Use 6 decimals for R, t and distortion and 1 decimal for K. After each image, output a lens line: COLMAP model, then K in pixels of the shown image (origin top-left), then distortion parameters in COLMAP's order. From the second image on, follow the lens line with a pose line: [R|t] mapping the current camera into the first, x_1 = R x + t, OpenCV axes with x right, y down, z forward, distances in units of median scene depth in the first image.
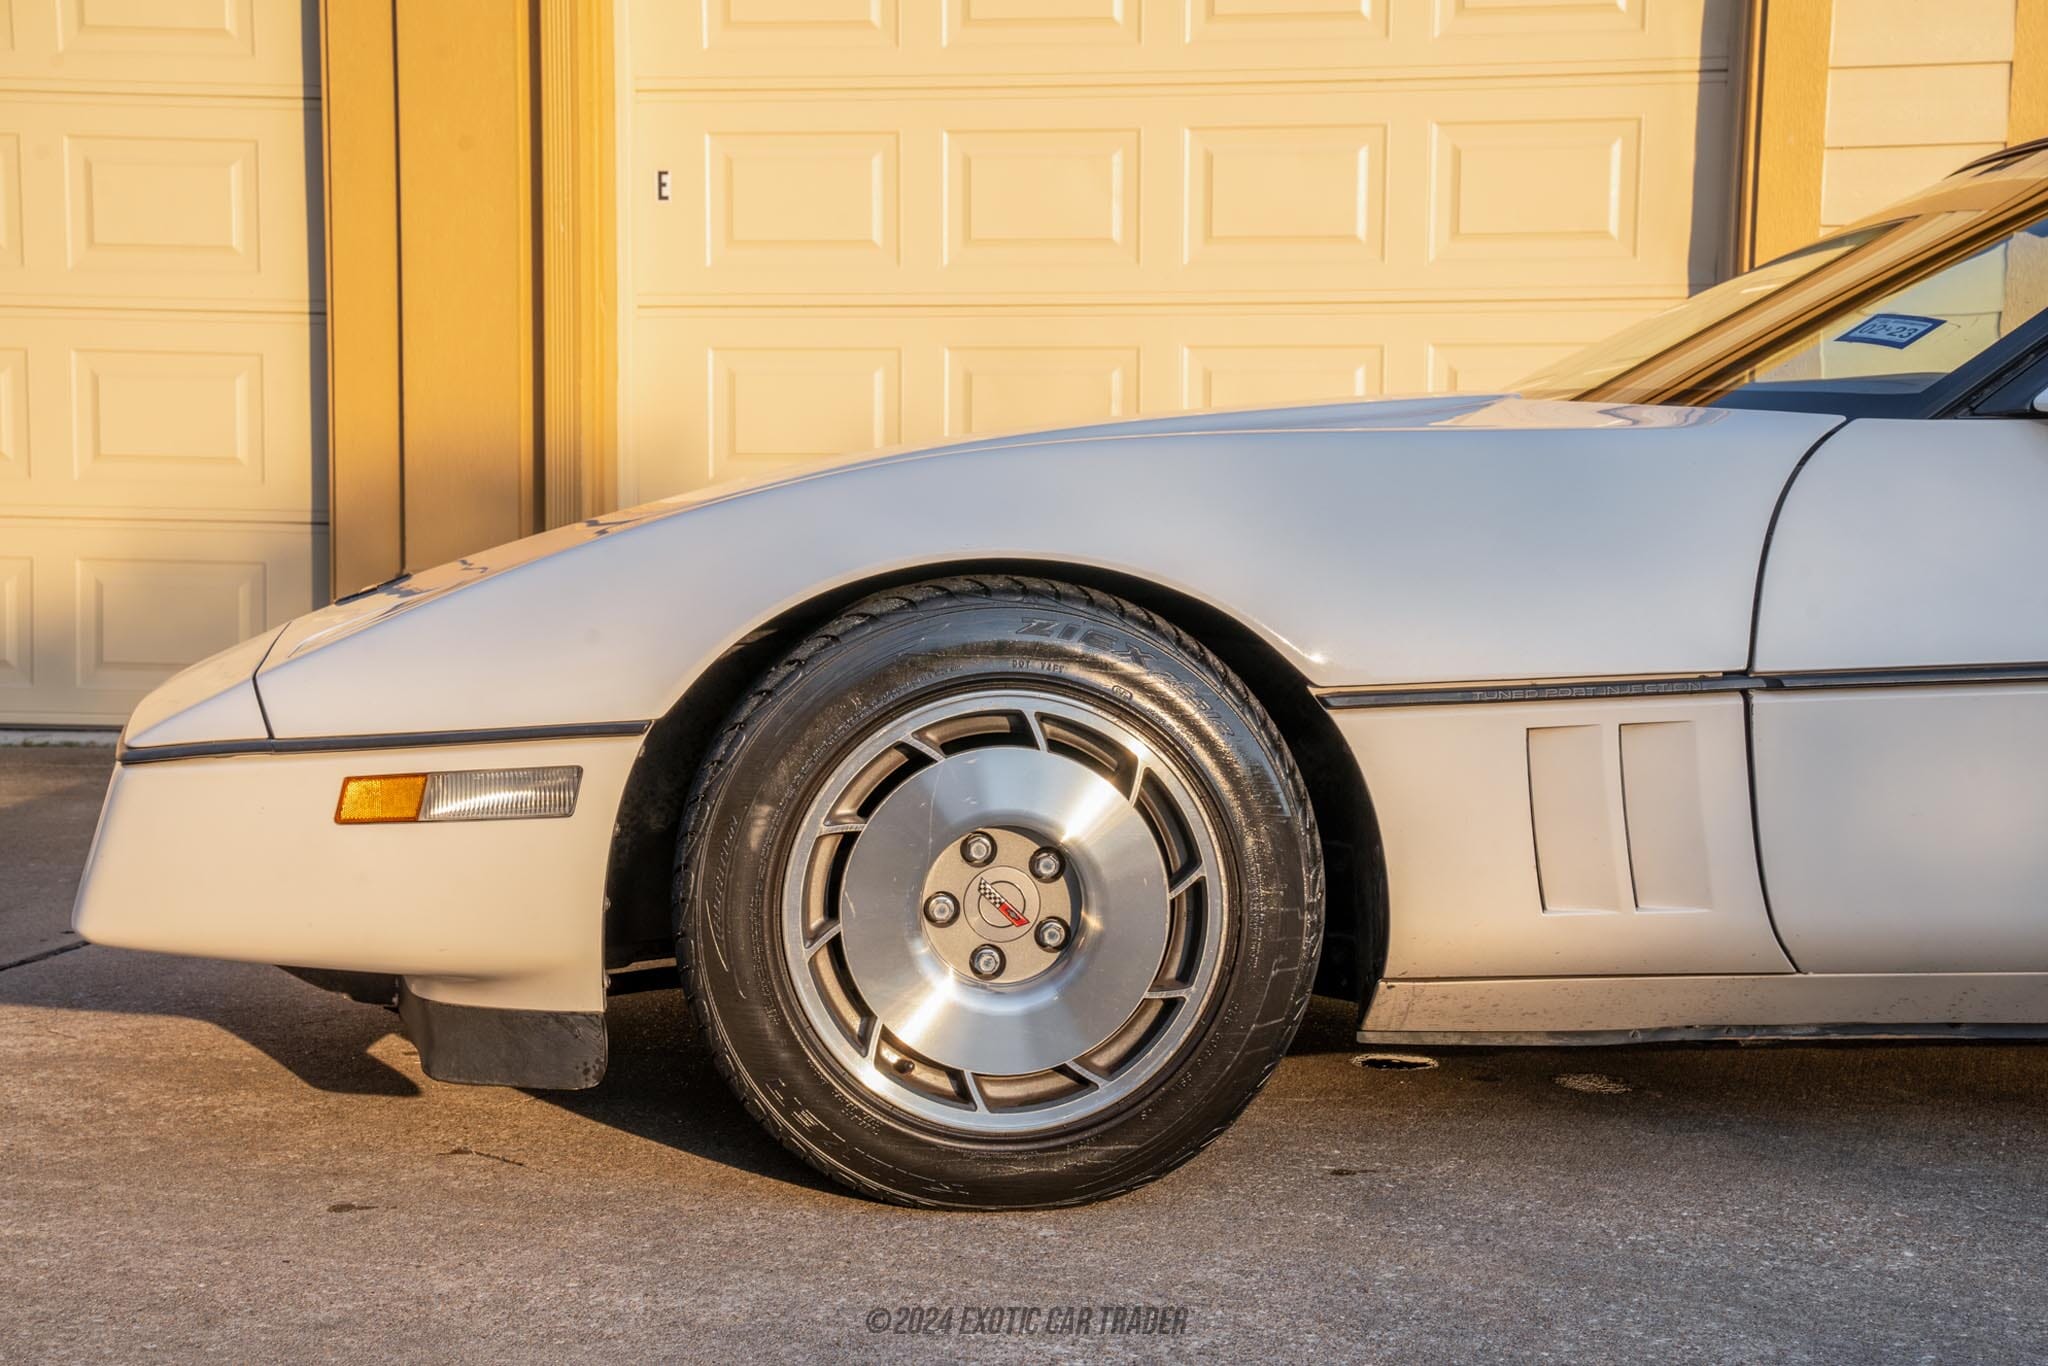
lens RADIAL K [[3041.8, 0, 1021.1], [0, 3041.8, 683.8], [0, 0, 1]] dist [0.156664, 0.000000]
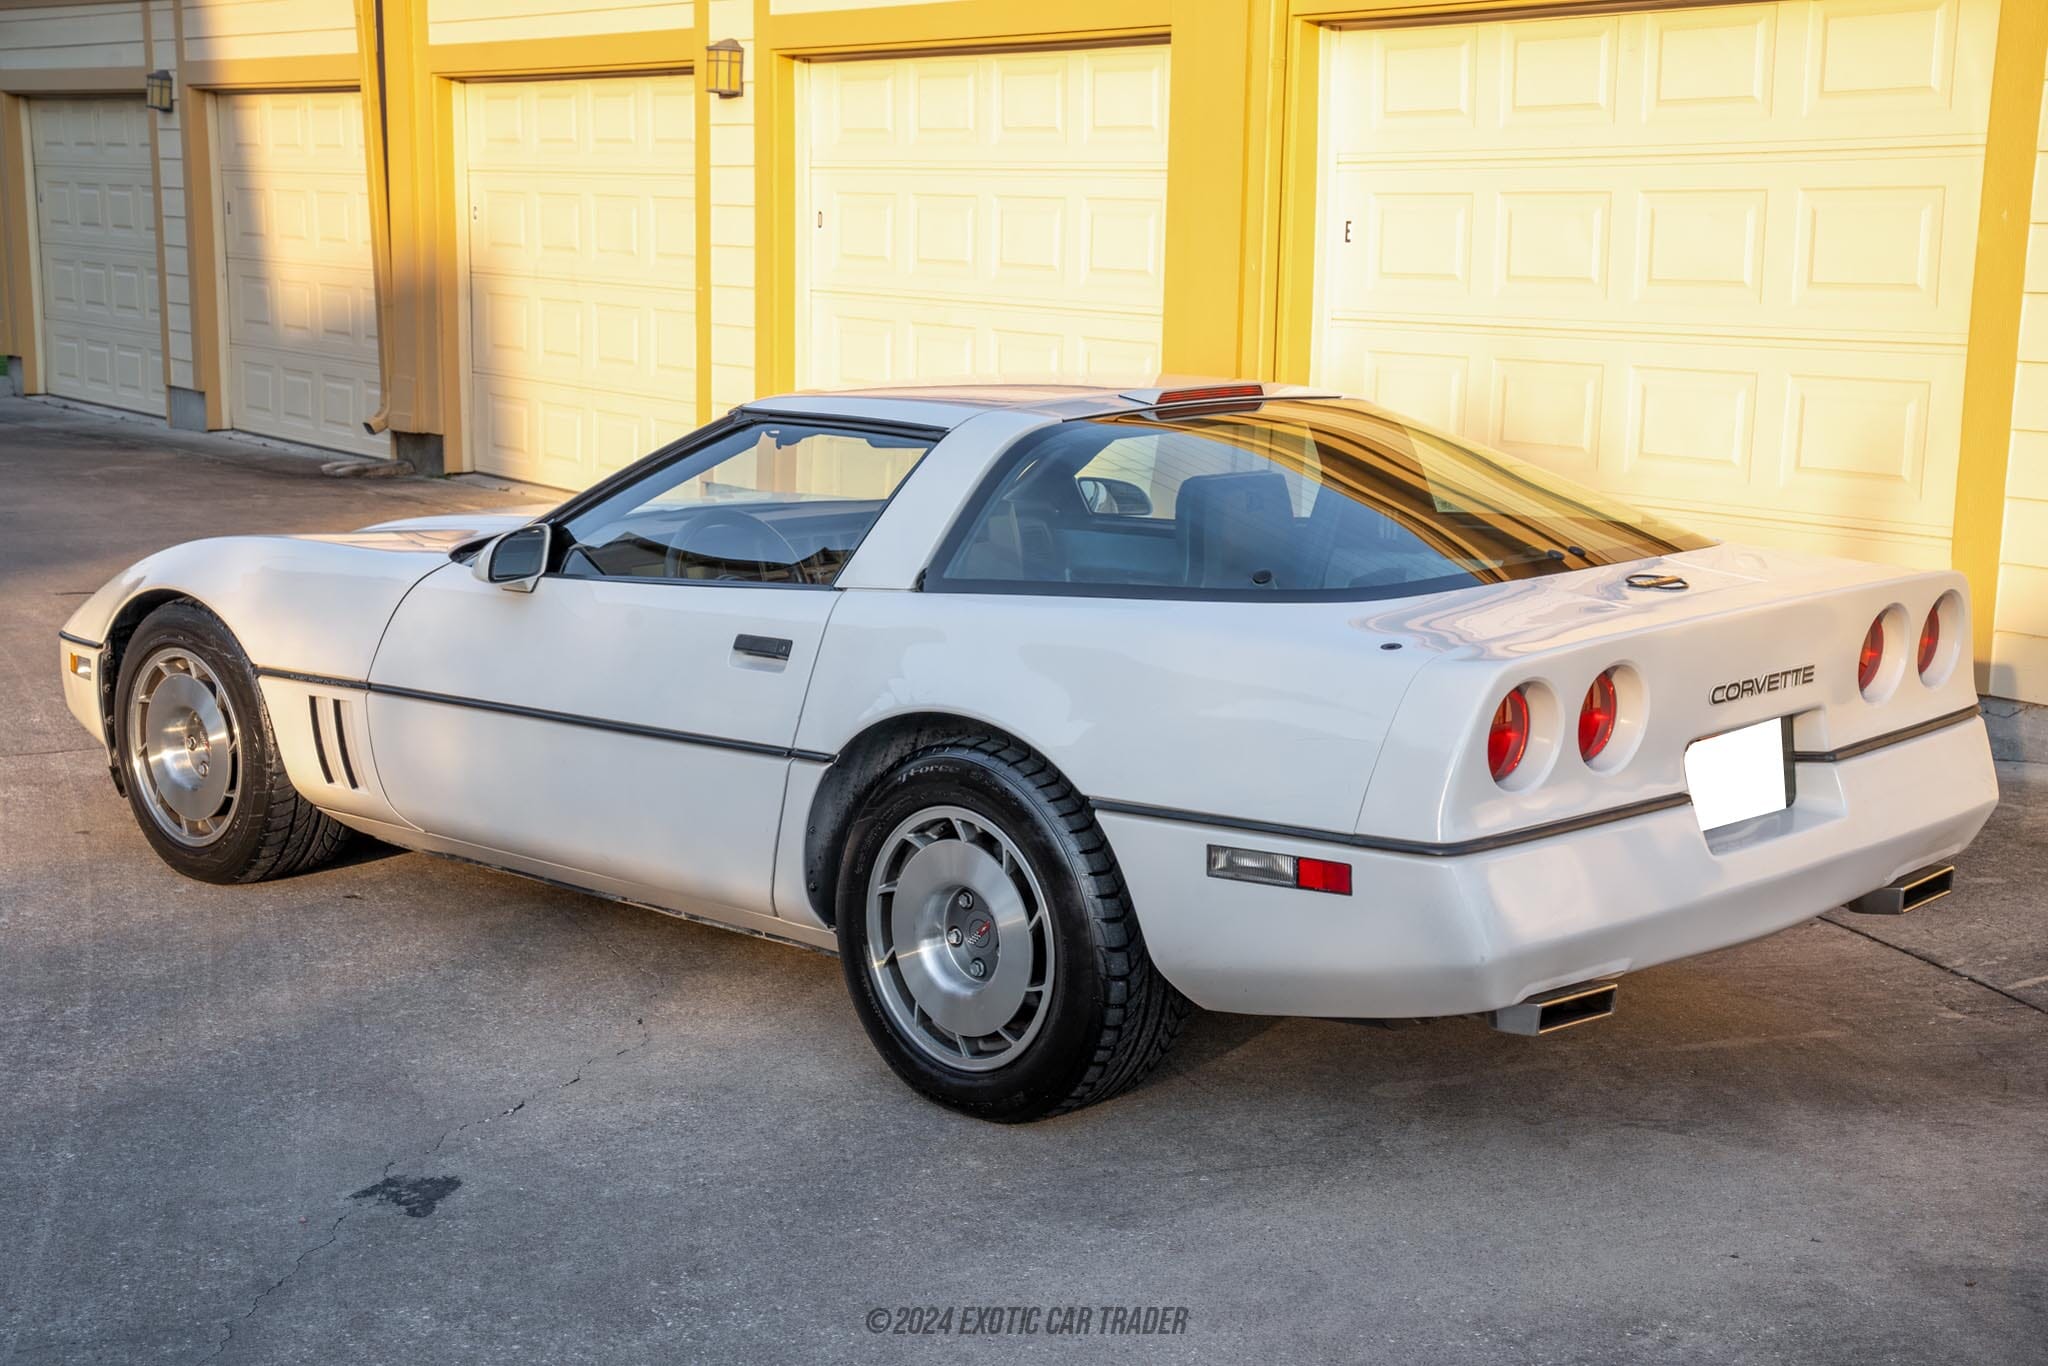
lens RADIAL K [[3002.8, 0, 1021.8], [0, 3002.8, 674.1], [0, 0, 1]] dist [0.248631, 0.000000]
pose [[0.657691, 0.129656, -0.742046, 2.010253], [-0.072289, 0.991393, 0.109153, -0.255504], [0.749811, -0.018147, 0.661403, 0.001101]]
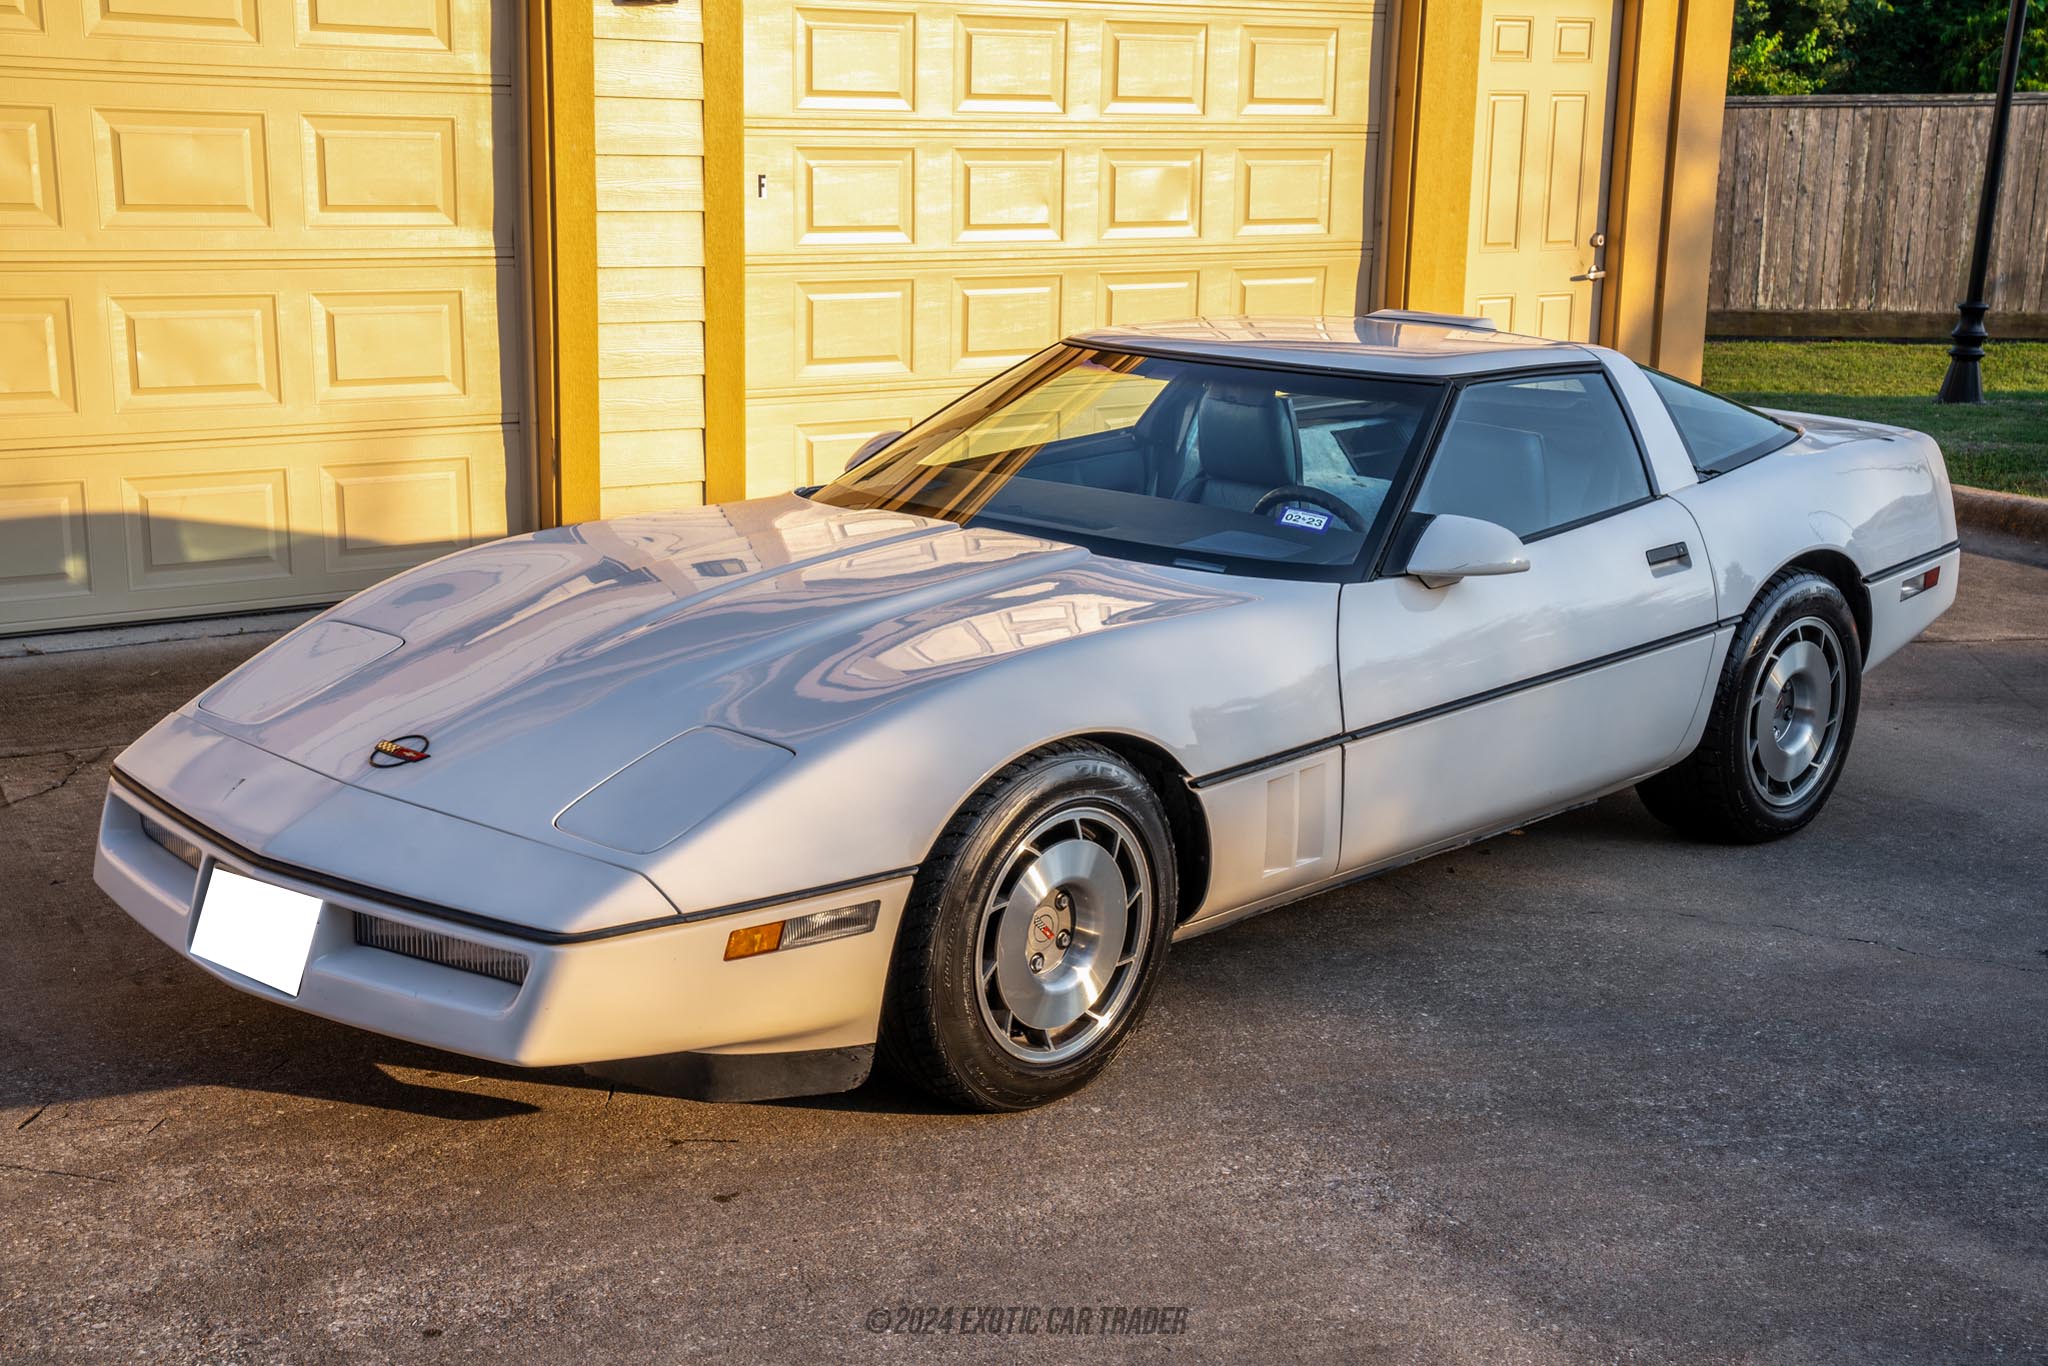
lens RADIAL K [[2750.3, 0, 1028.3], [0, 2750.3, 686.6], [0, 0, 1]] dist [0.219576, 0.000000]
pose [[0.744332, -0.133374, 0.654356, -1.003907], [0.037468, 0.986651, 0.158483, -0.305622], [-0.666758, -0.093446, 0.739392, -0.114347]]
